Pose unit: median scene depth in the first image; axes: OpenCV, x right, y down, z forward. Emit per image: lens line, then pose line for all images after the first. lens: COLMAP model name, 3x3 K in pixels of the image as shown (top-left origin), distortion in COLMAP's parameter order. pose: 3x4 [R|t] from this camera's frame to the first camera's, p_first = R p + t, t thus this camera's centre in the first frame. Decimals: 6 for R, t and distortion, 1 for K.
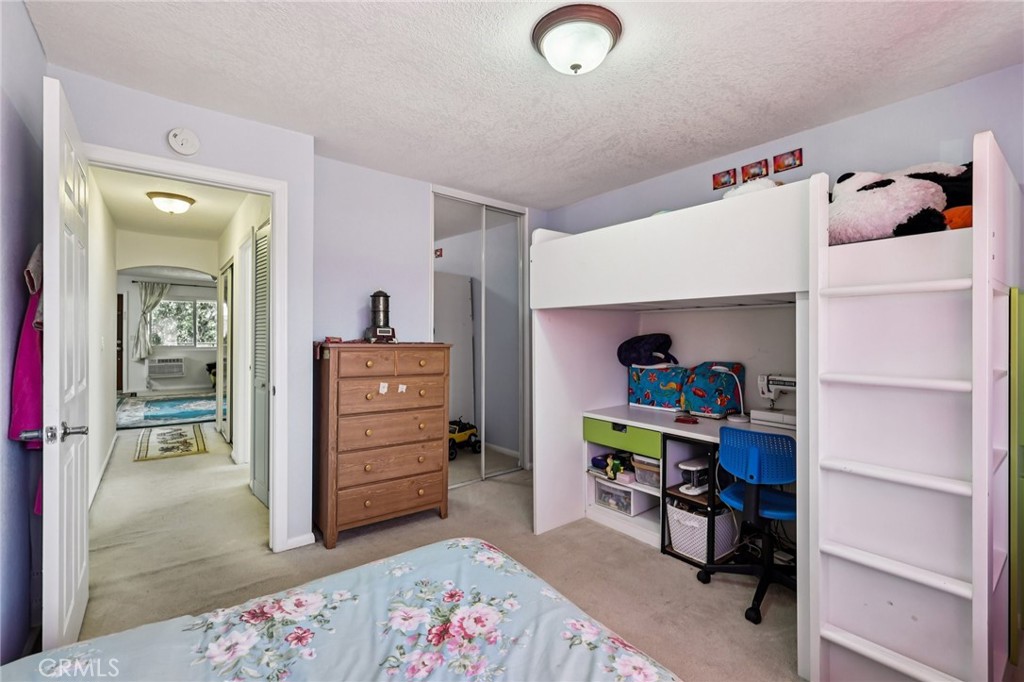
lens RADIAL K [[448.0, 0, 506.7], [0, 448.0, 334.4], [0, 0, 1]] dist [0.001018, 0.001165]
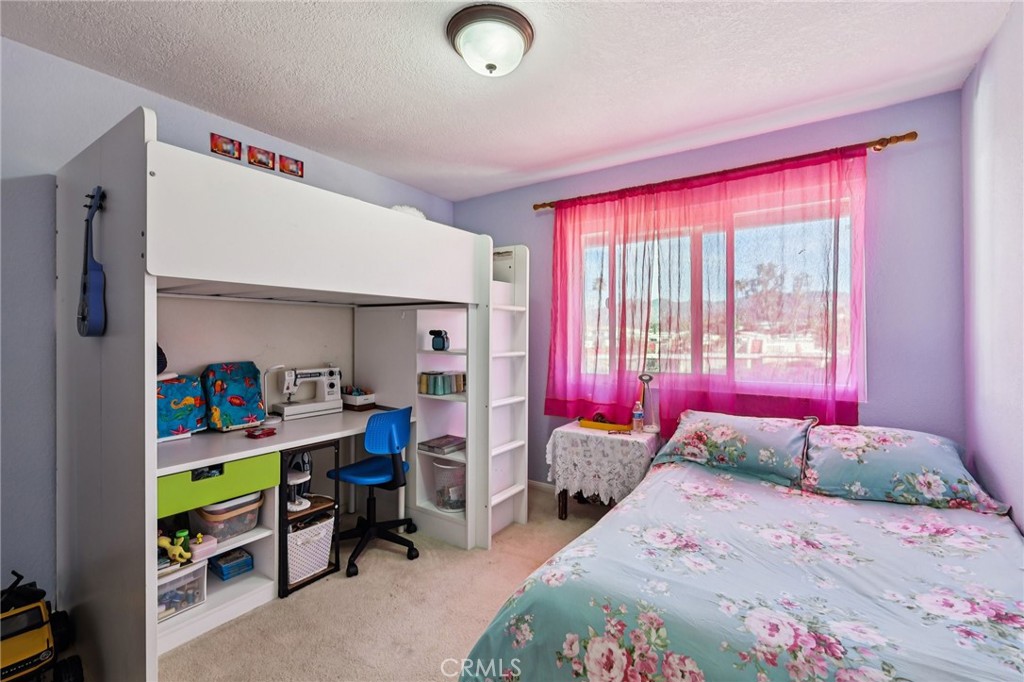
lens RADIAL K [[448.0, 0, 514.0], [0, 448.0, 333.4], [0, 0, 1]] dist [0.001018, 0.001165]
pose [[-0.313163, 0.001988, 0.949697, -0.552637], [0.006608, 0.999978, 0.000085, 0.010752], [-0.949676, 0.006303, -0.313169, 0.851827]]
